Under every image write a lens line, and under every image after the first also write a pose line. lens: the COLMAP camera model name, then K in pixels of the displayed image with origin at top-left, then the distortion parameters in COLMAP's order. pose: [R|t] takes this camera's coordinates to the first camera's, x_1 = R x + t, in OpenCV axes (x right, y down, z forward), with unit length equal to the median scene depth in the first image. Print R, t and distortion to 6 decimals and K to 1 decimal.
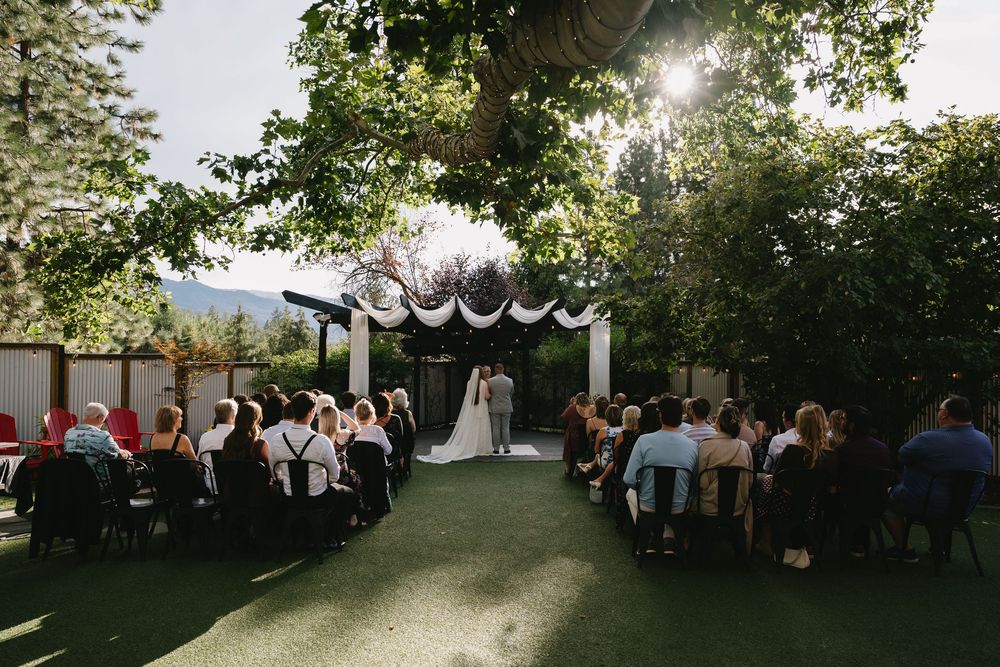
lens RADIAL K [[723.1, 0, 500.0], [0, 723.1, 333.5], [0, 0, 1]] dist [-0.002430, -0.000188]
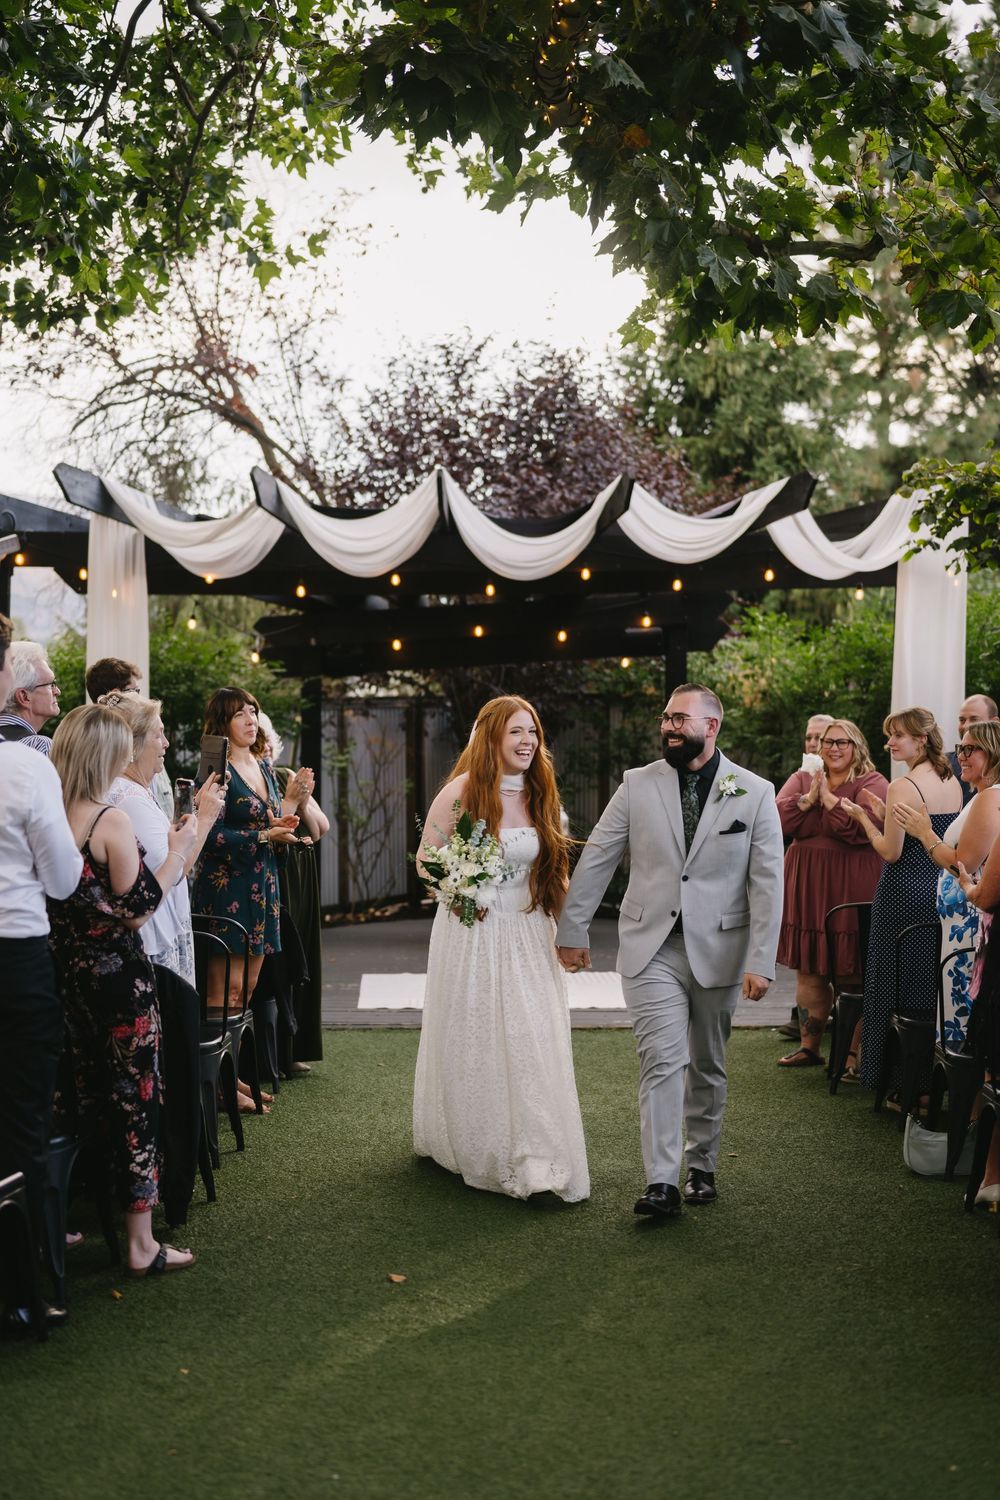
lens RADIAL K [[2148.2, 0, 500.0], [0, 2148.2, 750.0], [0, 0, 1]] dist [0.029296, -0.014657]
pose [[0.999295, -0.002669, -0.037456, -0.003734], [0.004694, 0.998526, 0.054064, 0.014043], [0.037257, -0.054201, 0.997835, 0.115549]]
